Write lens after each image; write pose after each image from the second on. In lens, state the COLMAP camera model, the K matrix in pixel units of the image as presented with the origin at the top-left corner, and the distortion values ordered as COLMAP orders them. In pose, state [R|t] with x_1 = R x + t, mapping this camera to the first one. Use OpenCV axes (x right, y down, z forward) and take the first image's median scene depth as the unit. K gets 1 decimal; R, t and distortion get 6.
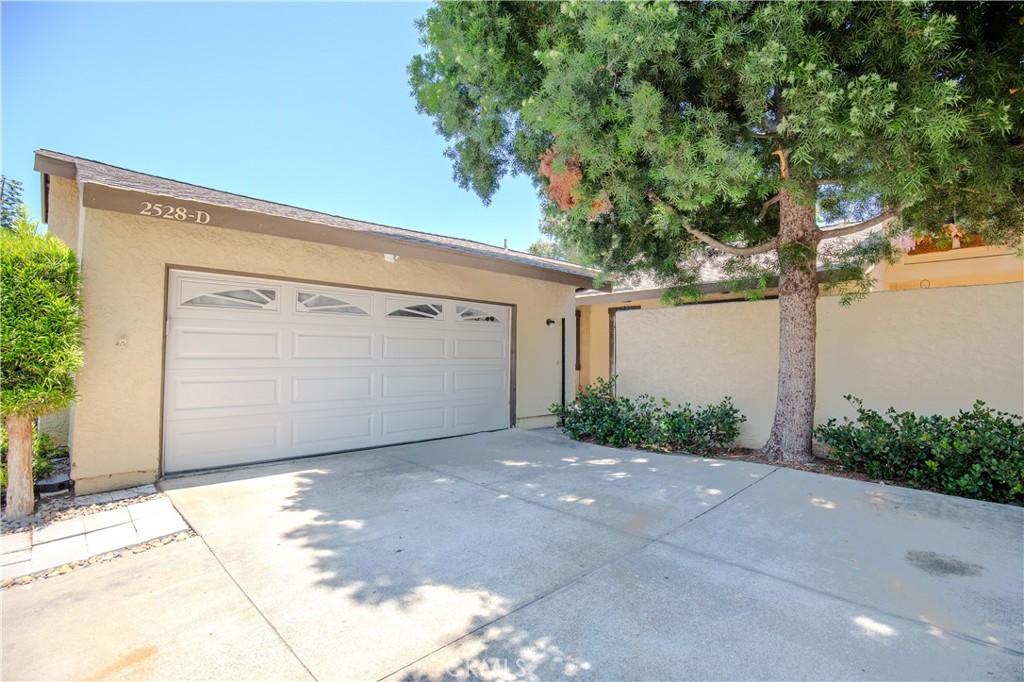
lens RADIAL K [[491.6, 0, 512.0], [0, 491.6, 341.0], [0, 0, 1]] dist [-0.038304, 0.006529]
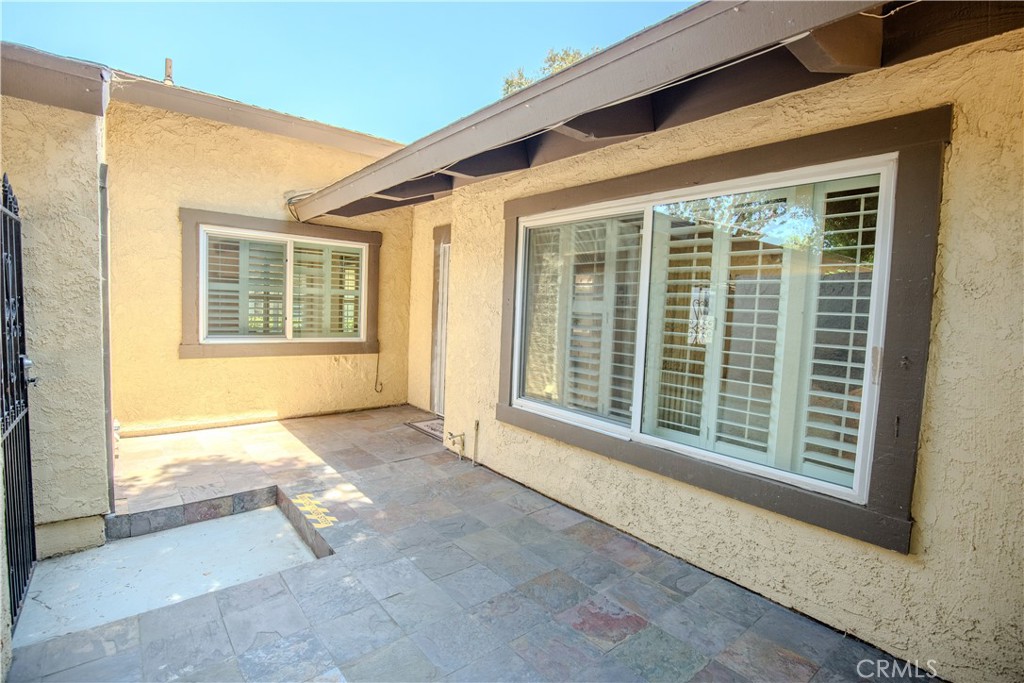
lens RADIAL K [[469.5, 0, 512.0], [0, 469.5, 341.5], [0, 0, 1]] dist [-0.044376, 0.011166]
pose [[0.996479, 0.043111, -0.071910, 0.774794], [-0.035135, 0.993452, 0.108714, -0.021285], [0.076126, -0.105805, 0.991469, 1.356777]]
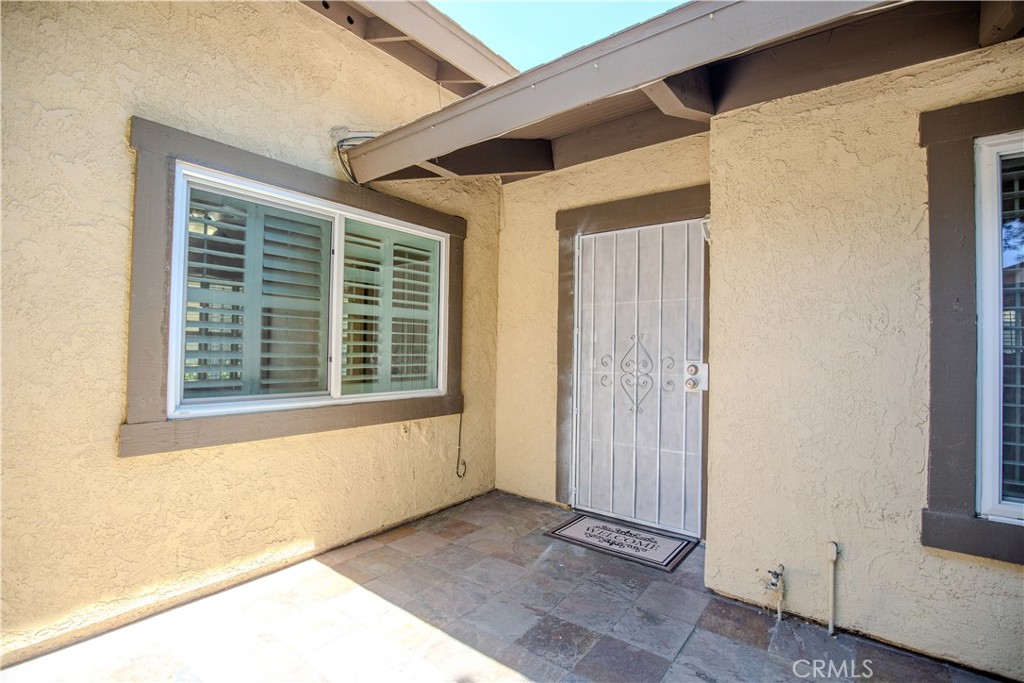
lens RADIAL K [[469.5, 0, 512.0], [0, 469.5, 341.5], [0, 0, 1]] dist [-0.044376, 0.011166]
pose [[0.990600, 0.013315, 0.136143, 0.325911], [-0.016048, 0.999691, 0.018996, 0.024043], [-0.135848, -0.021002, 0.990507, 1.782522]]
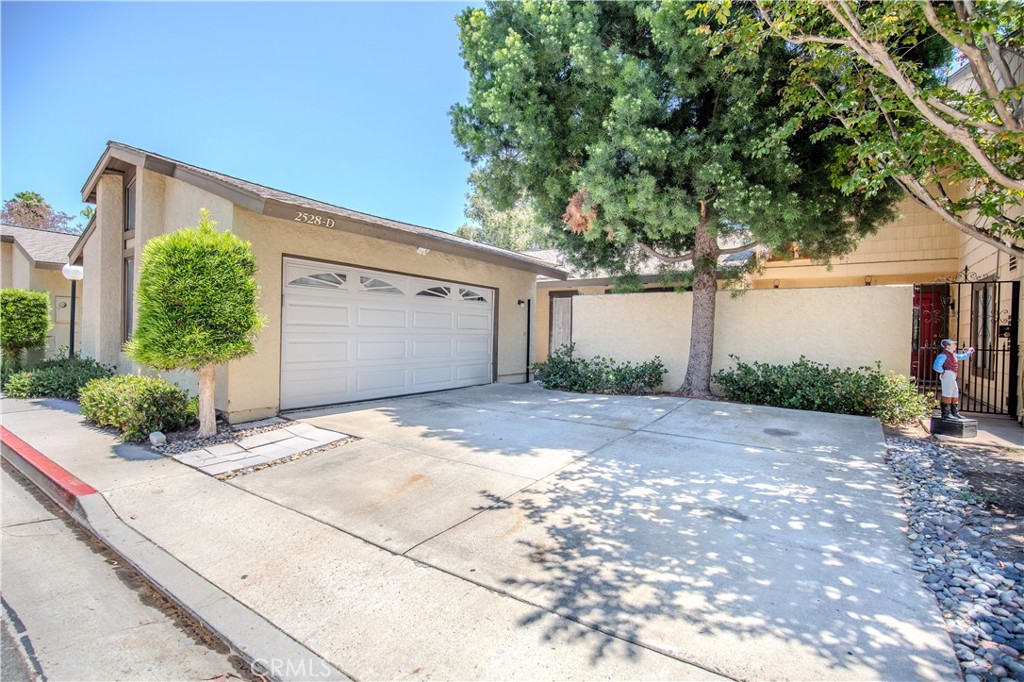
lens RADIAL K [[469.5, 0, 512.0], [0, 469.5, 341.0], [0, 0, 1]] dist [-0.044376, 0.011166]
pose [[0.979955, 0.008047, 0.199057, -0.318771], [-0.017981, 0.998678, 0.048150, 0.008084], [-0.198407, -0.050764, 0.978804, -0.354267]]
